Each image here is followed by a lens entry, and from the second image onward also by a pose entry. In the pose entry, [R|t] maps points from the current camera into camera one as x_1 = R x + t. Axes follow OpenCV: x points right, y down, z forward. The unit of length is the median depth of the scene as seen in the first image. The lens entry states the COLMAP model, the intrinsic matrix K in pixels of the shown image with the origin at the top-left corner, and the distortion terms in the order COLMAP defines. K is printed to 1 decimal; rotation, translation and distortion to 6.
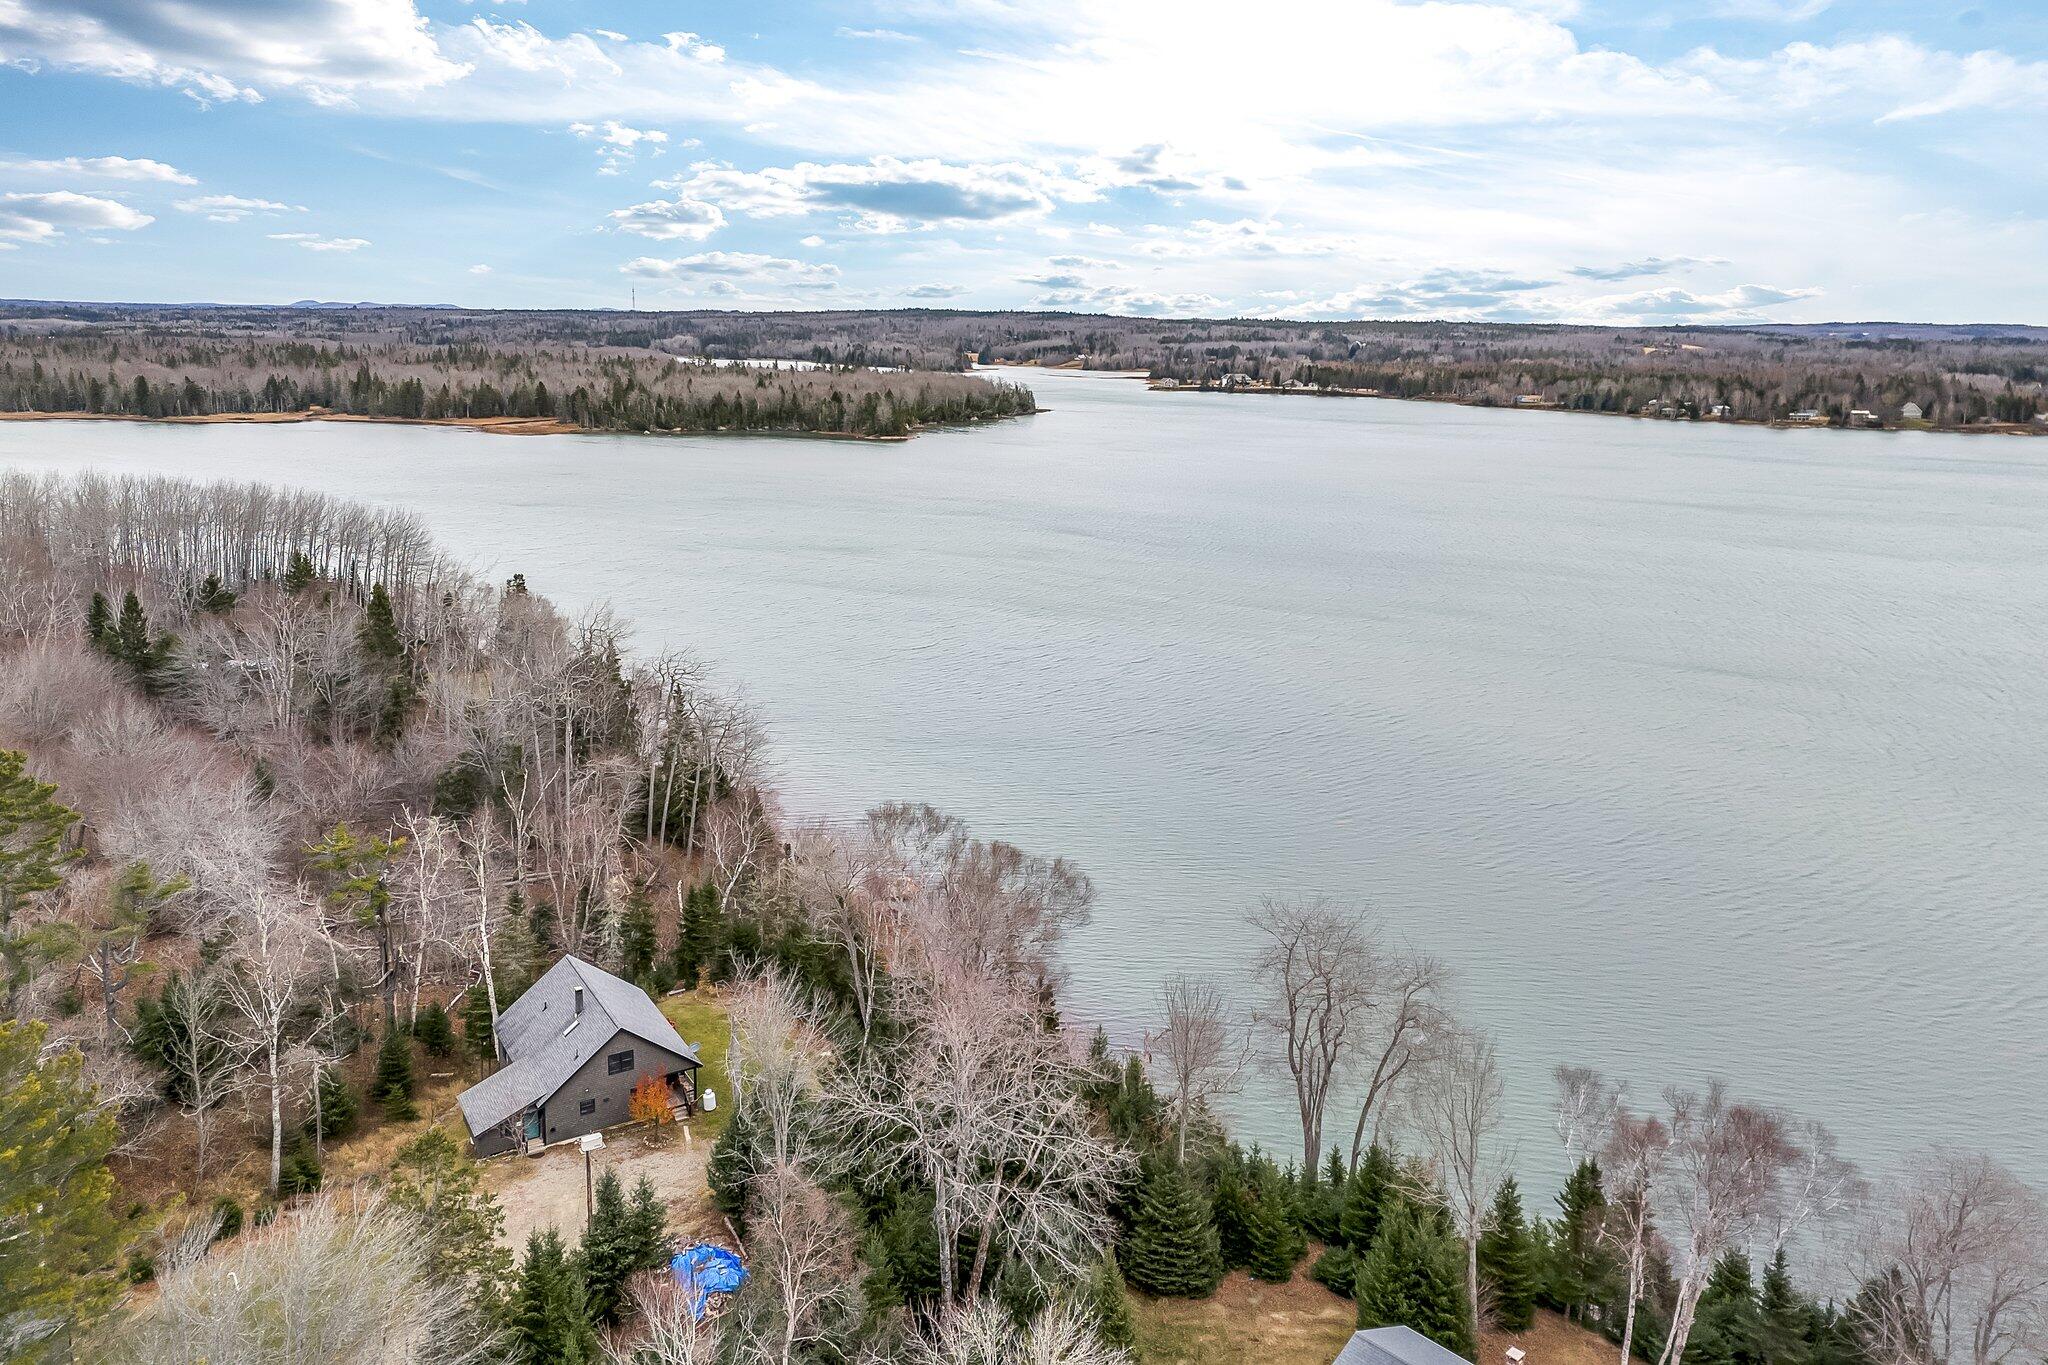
lens RADIAL K [[1457.8, 0, 1019.1], [0, 1457.8, 651.0], [0, 0, 1]] dist [0.099142, -0.085495]
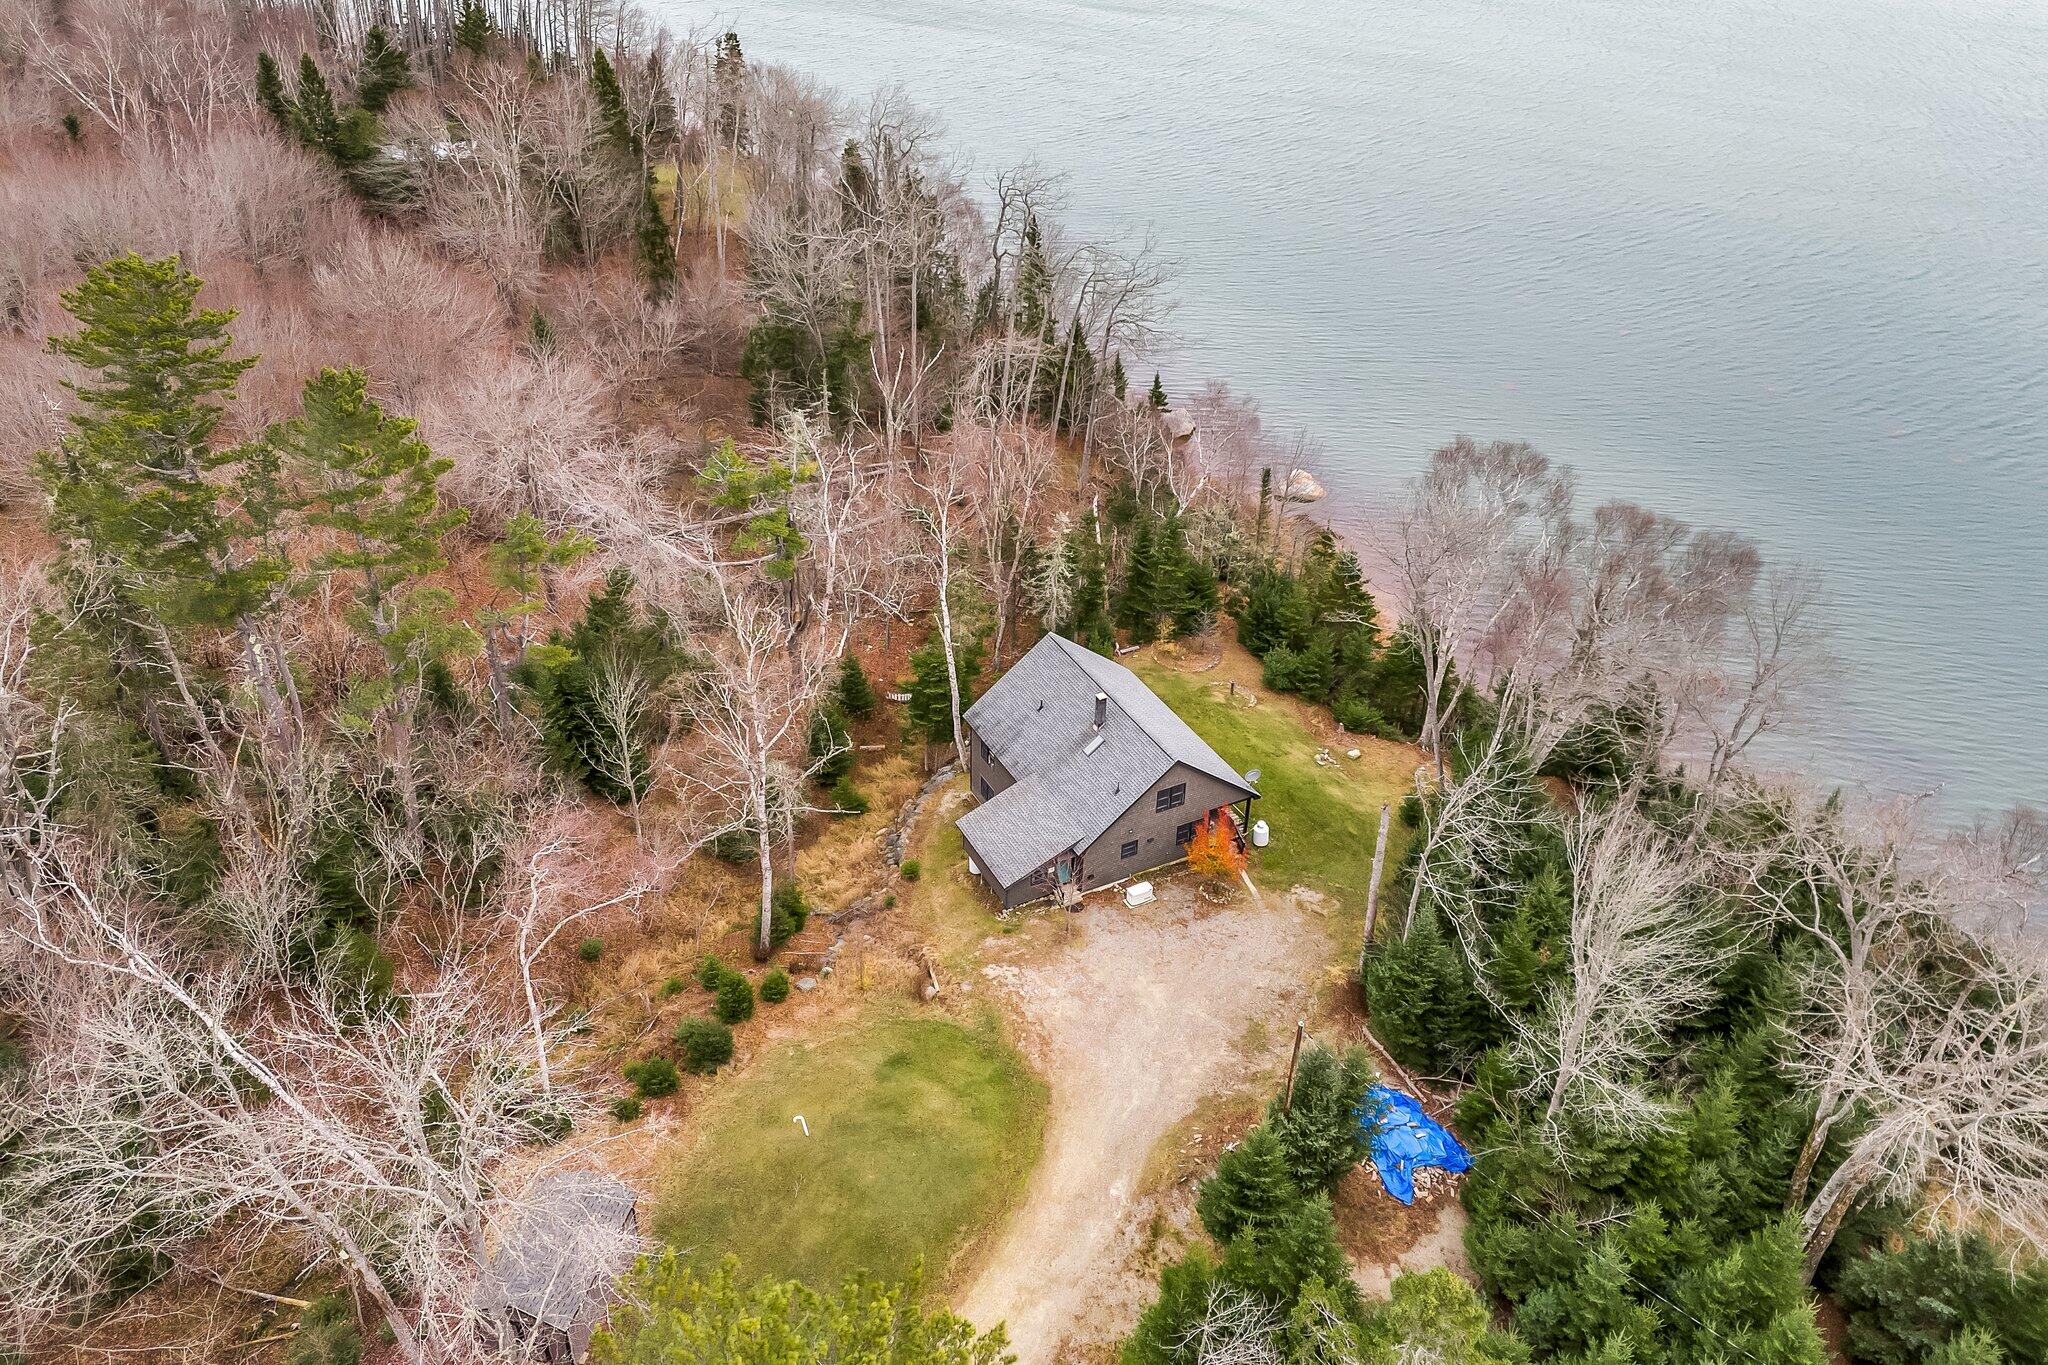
lens RADIAL K [[1457.8, 0, 1019.1], [0, 1457.8, 651.0], [0, 0, 1]] dist [0.099142, -0.085495]
pose [[0.997898, 0.038113, -0.052411, -0.250271], [-0.017310, 0.936145, 0.351187, -0.045514], [0.062450, -0.349542, 0.934837, 0.253506]]
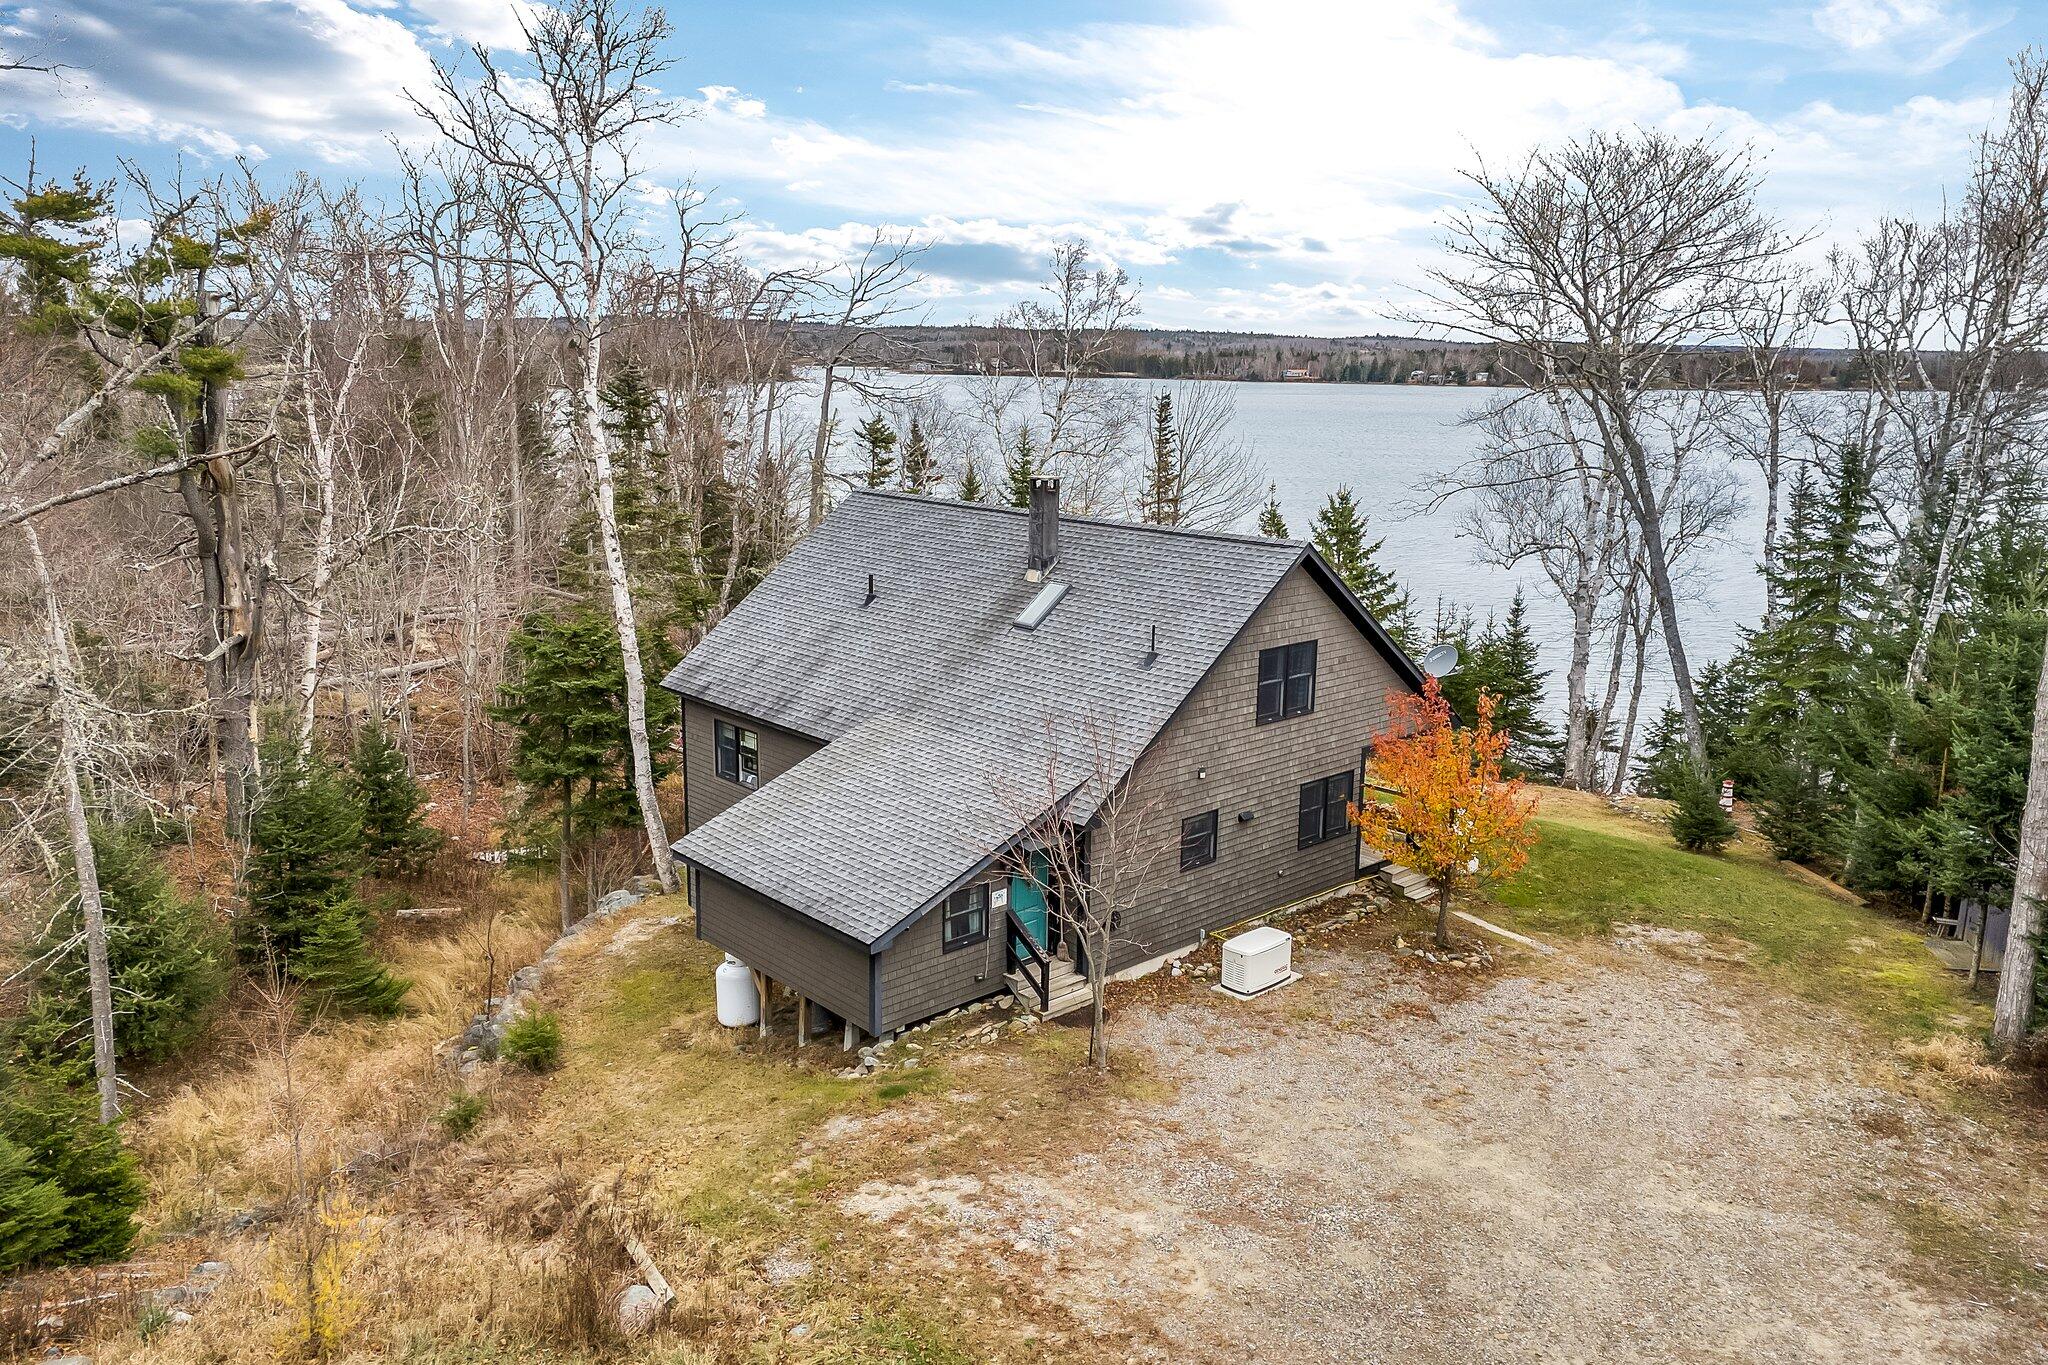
lens RADIAL K [[1460.4, 0, 1022.0], [0, 1460.4, 676.8], [0, 0, 1]] dist [0.156203, -0.468660]
pose [[0.979376, -0.039146, 0.198219, -0.299277], [0.040346, 0.999184, -0.002017, 0.222150], [-0.197978, 0.009973, 0.980156, 0.597070]]
